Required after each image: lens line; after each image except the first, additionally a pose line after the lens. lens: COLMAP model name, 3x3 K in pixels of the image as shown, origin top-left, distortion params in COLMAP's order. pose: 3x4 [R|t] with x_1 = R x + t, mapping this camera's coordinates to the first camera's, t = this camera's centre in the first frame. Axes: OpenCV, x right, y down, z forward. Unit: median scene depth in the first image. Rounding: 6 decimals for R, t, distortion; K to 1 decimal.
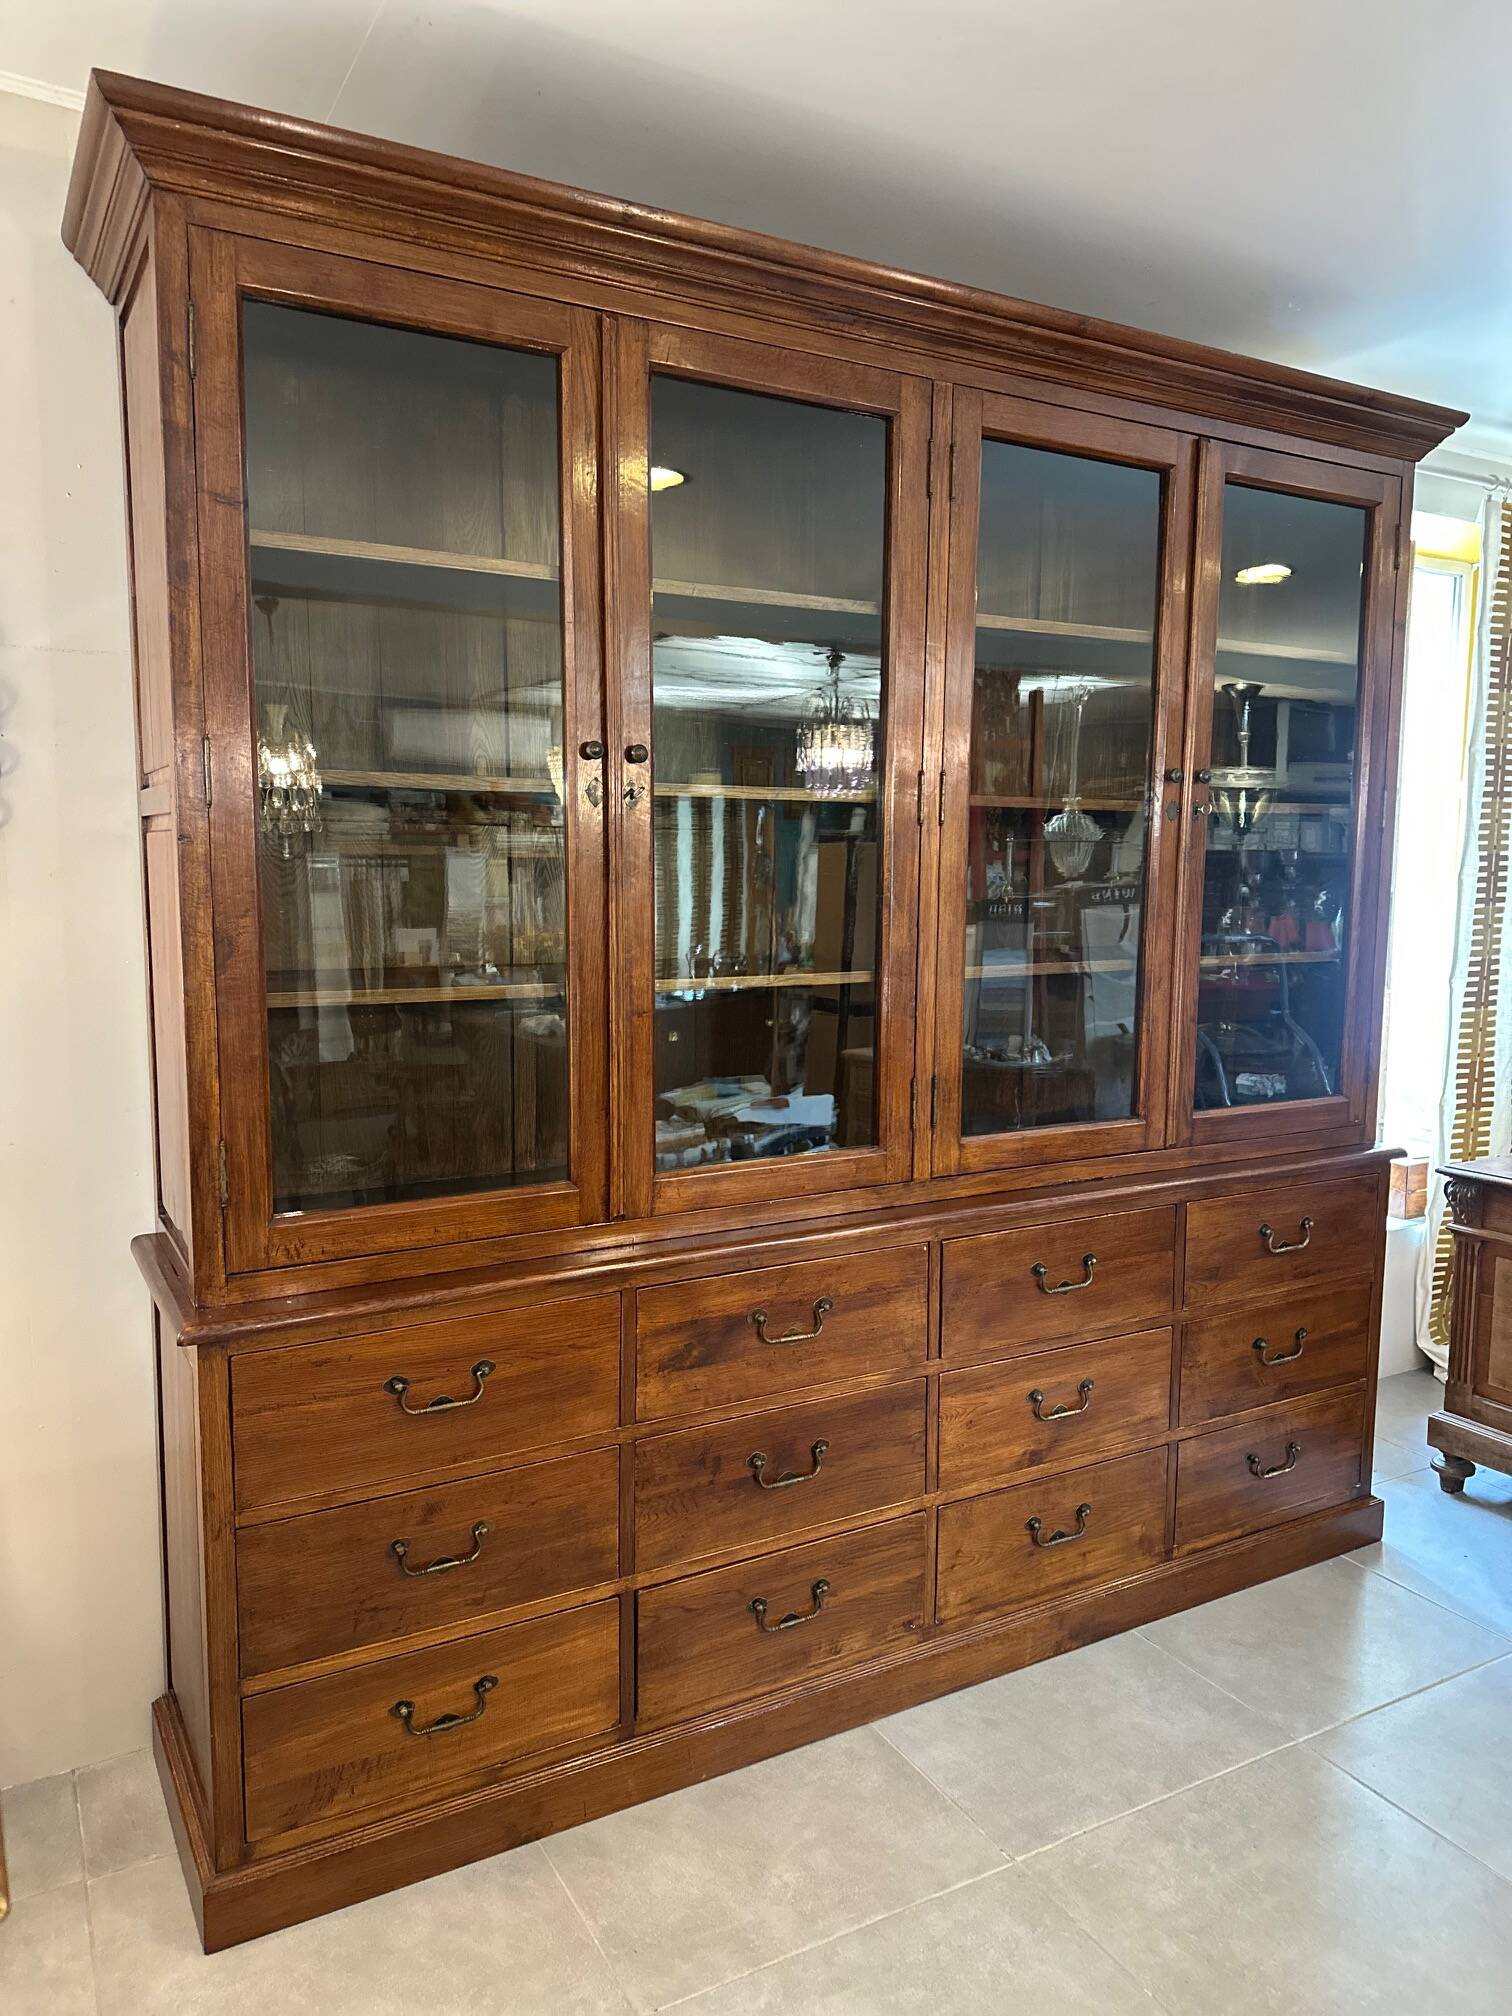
lens RADIAL K [[1425.9, 0, 760.2], [0, 1425.9, 1016.9], [0, 0, 1]] dist [0.071766, -0.091413]
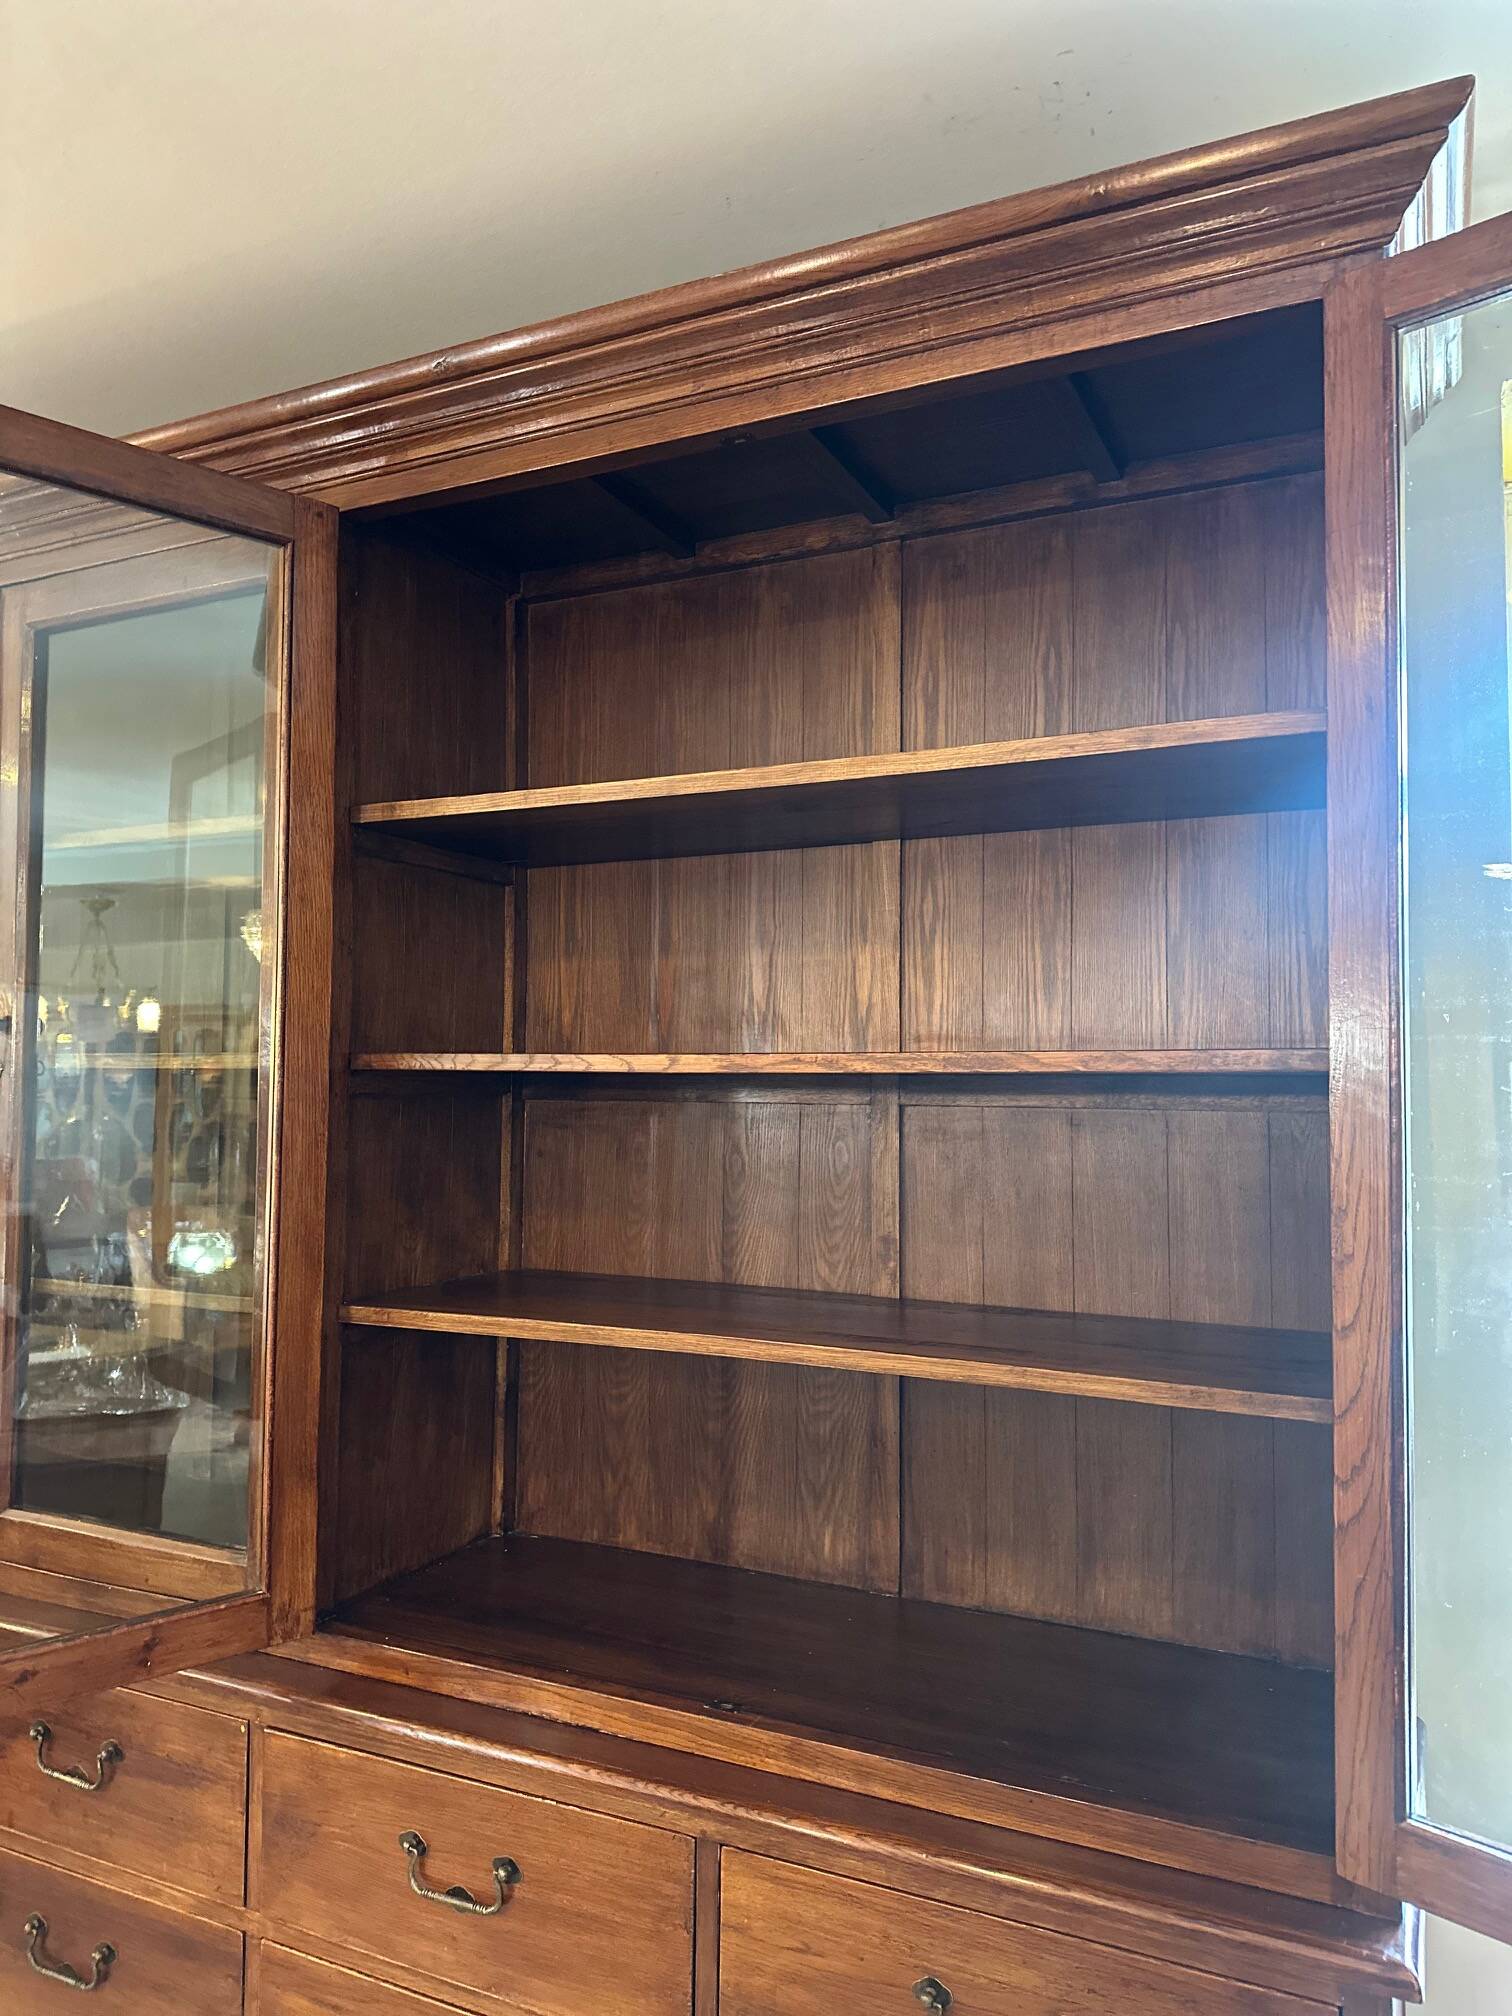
lens RADIAL K [[1425.9, 0, 755.1], [0, 1425.9, 1021.8], [0, 0, 1]] dist [0.071766, -0.091413]
pose [[0.562216, -0.042600, -0.825893, 0.846076], [-0.096290, 0.988508, -0.116536, -0.112565], [0.821366, 0.145044, 0.551653, 0.792749]]
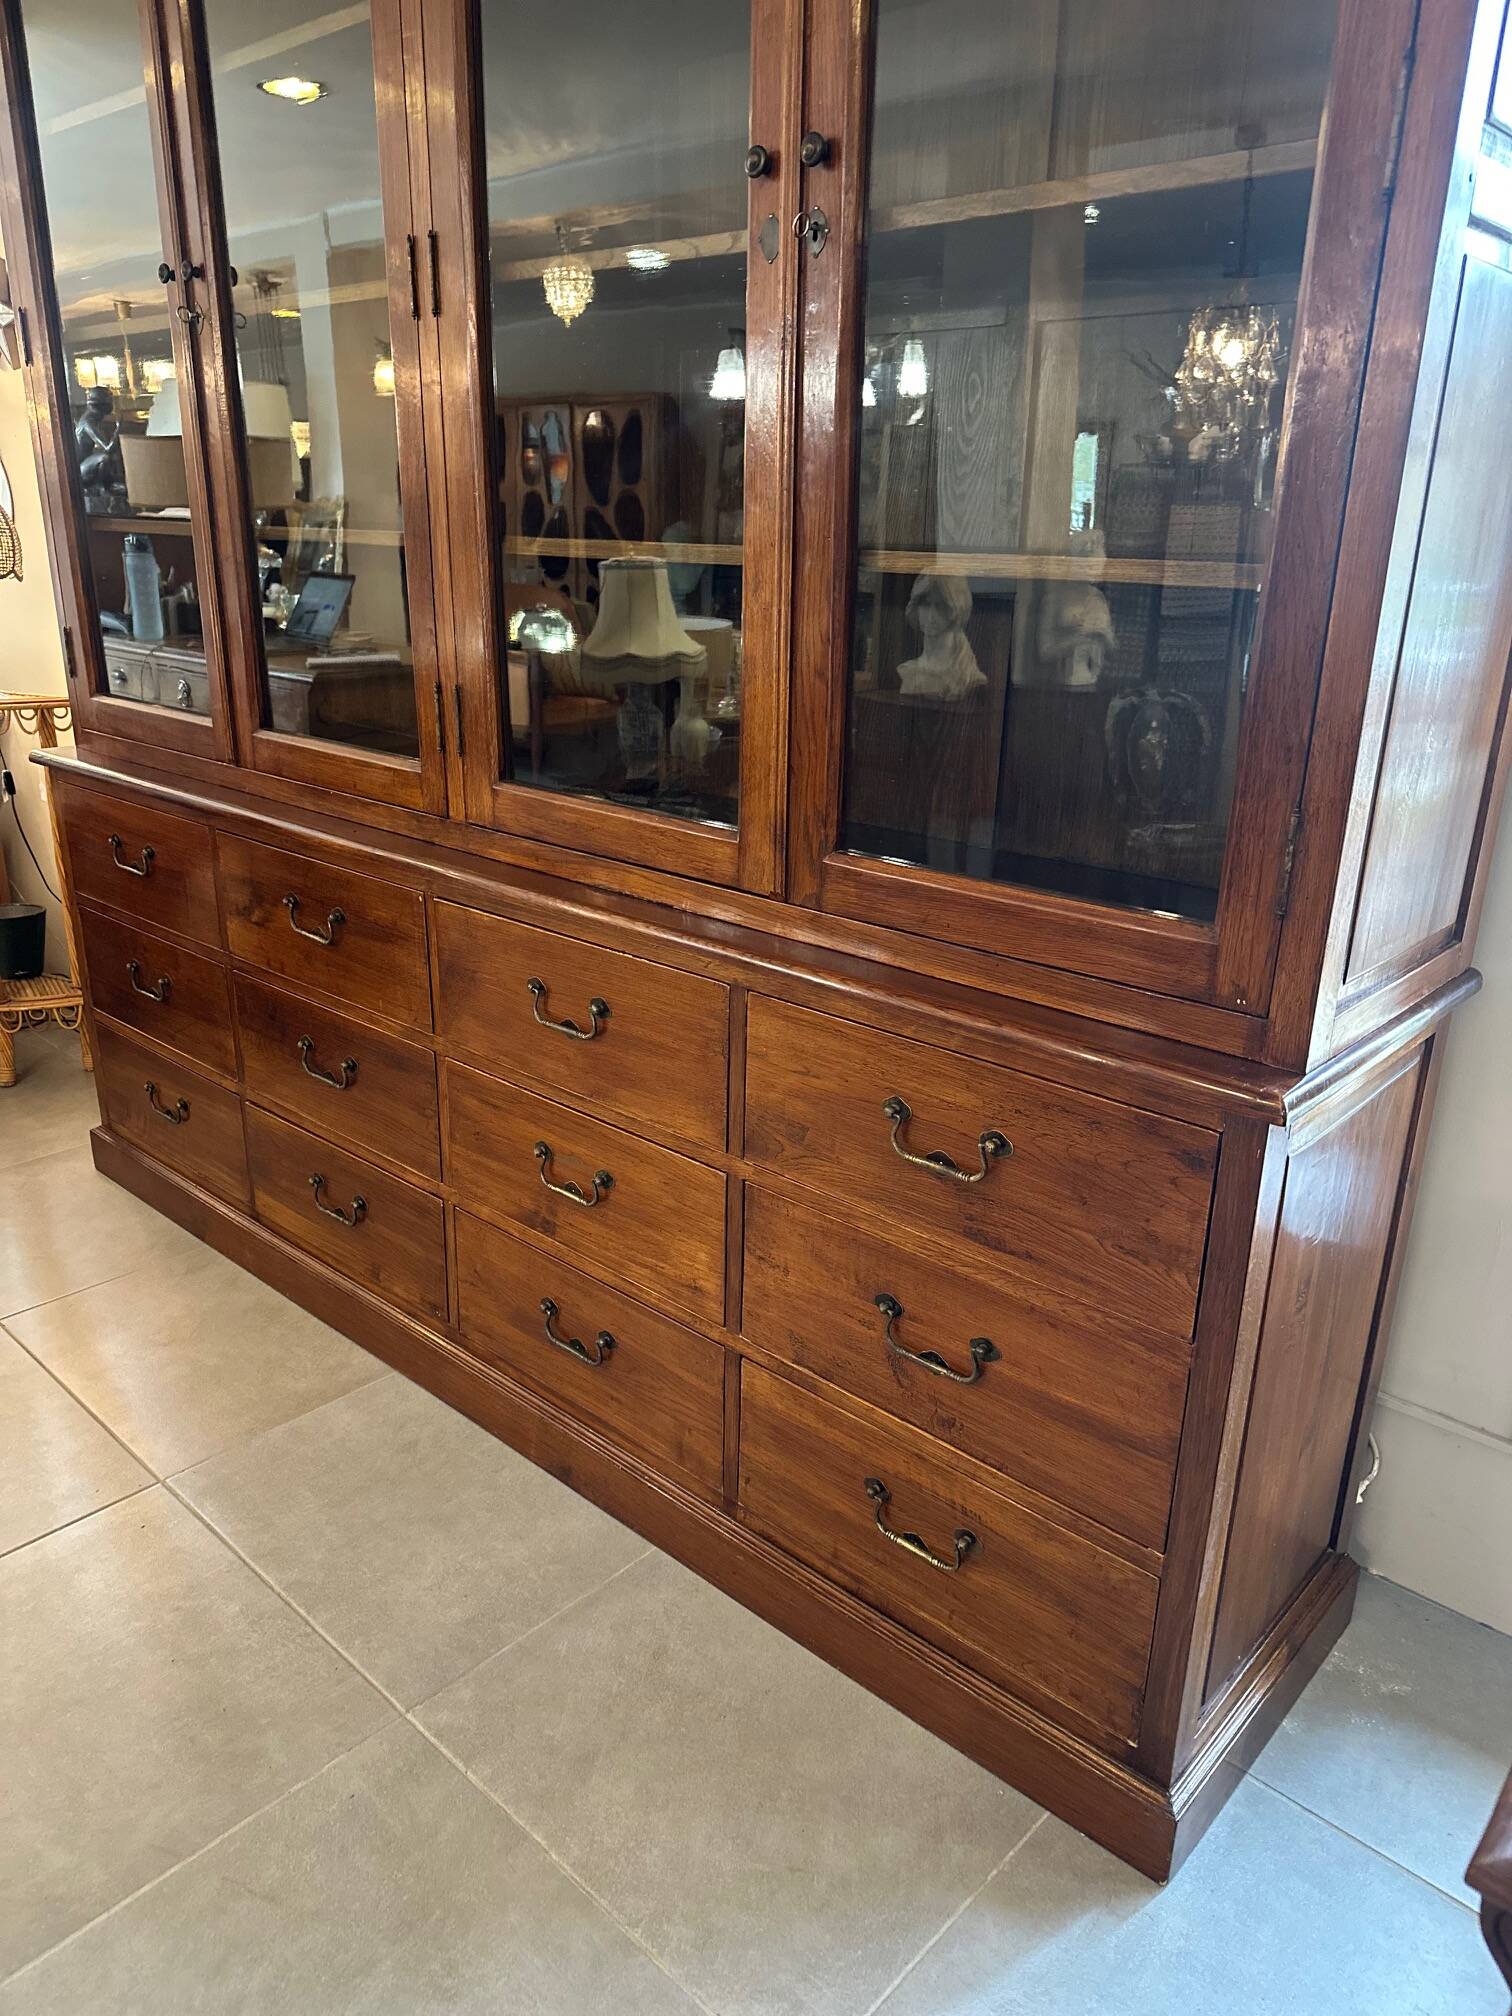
lens RADIAL K [[1425.9, 0, 742.0], [0, 1425.9, 1019.5], [0, 0, 1]] dist [0.071766, -0.091413]
pose [[0.297353, 0.316012, -0.900954, 0.947722], [-0.118800, 0.948549, 0.293497, -0.033390], [0.947348, 0.019761, 0.319596, 0.935678]]
